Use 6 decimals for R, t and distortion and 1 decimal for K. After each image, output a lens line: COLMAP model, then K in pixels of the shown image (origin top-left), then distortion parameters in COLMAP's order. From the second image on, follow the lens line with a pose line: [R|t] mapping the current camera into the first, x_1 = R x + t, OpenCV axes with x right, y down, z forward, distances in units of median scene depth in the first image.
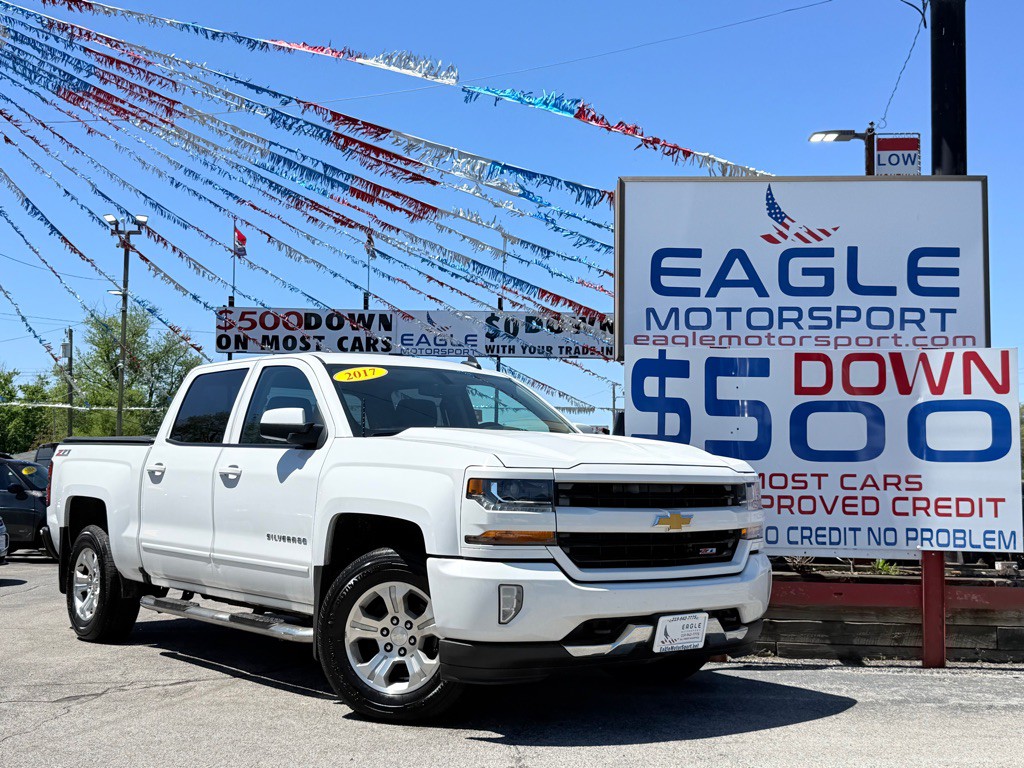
lens RADIAL K [[1220.1, 0, 512.8], [0, 1220.1, 379.3], [0, 0, 1]] dist [0.222084, -0.575246]
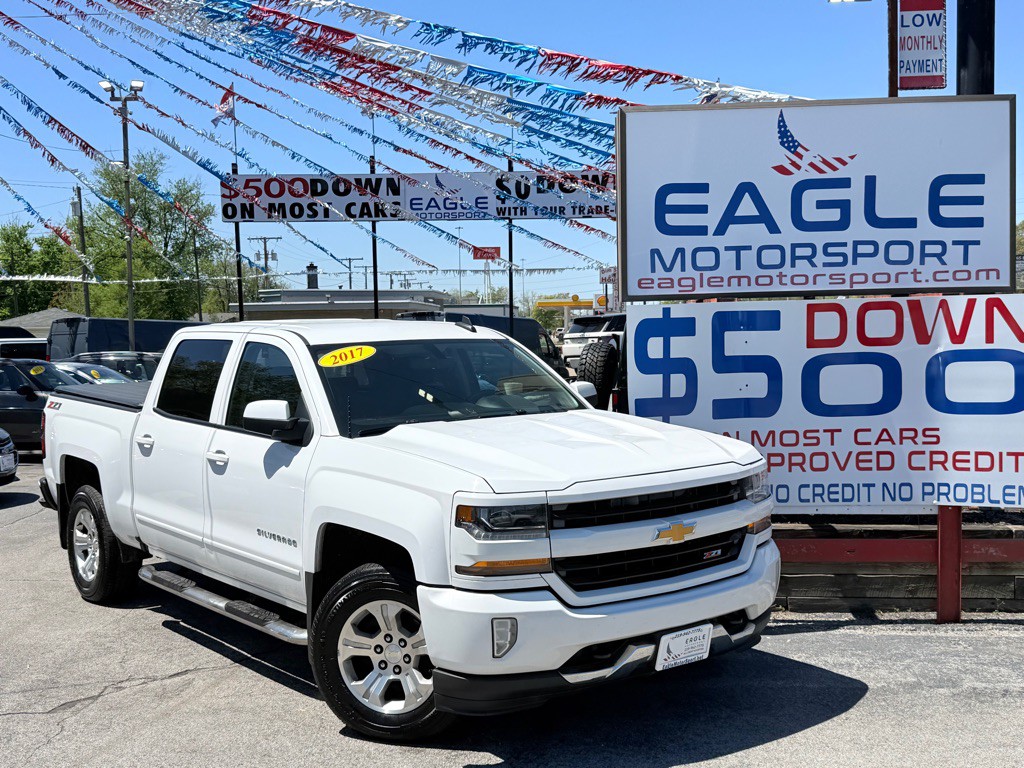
lens RADIAL K [[1220.1, 0, 512.8], [0, 1220.1, 379.3], [0, 0, 1]] dist [0.222084, -0.575246]
pose [[0.999438, -0.028234, -0.018054, 0.018546], [0.030410, 0.990437, 0.134570, -0.097499], [0.014082, -0.135043, 0.990740, 0.050969]]
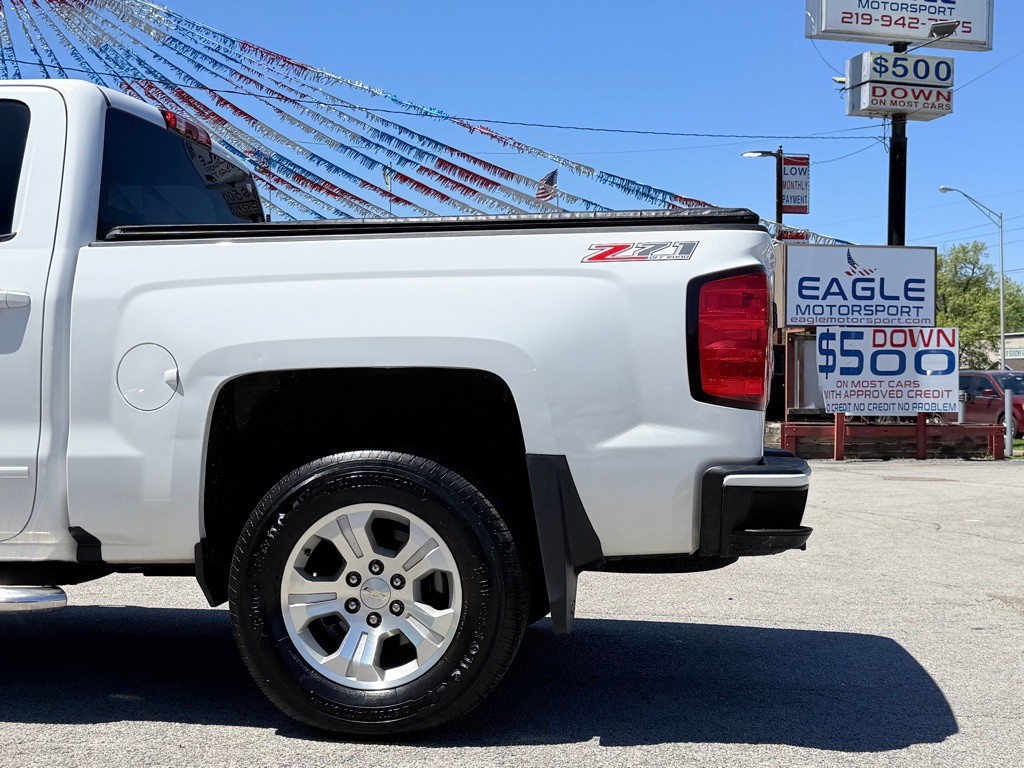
lens RADIAL K [[1492.6, 0, 507.9], [0, 1492.6, 385.1], [0, 0, 1]] dist [0.160105, -0.167143]
pose [[0.958948, -0.007195, 0.283492, -1.232828], [-0.017157, 0.996375, 0.083323, -0.140675], [-0.283064, -0.084766, 0.955348, -1.524329]]
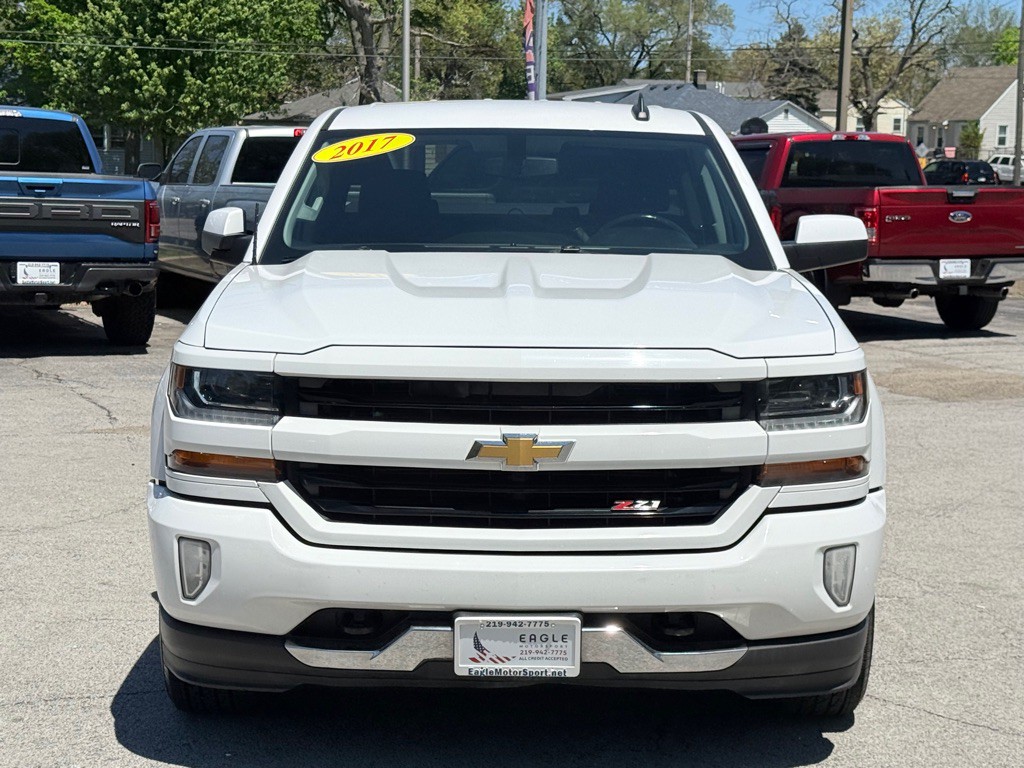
lens RADIAL K [[2070.8, 0, 510.1], [0, 2070.8, 298.9], [0, 0, 1]] dist [0.047786, 0.241594]
pose [[0.783272, 0.047600, -0.619854, 0.511942], [0.043701, 0.990382, 0.131276, -0.054836], [0.620141, -0.129913, 0.773659, 0.206089]]
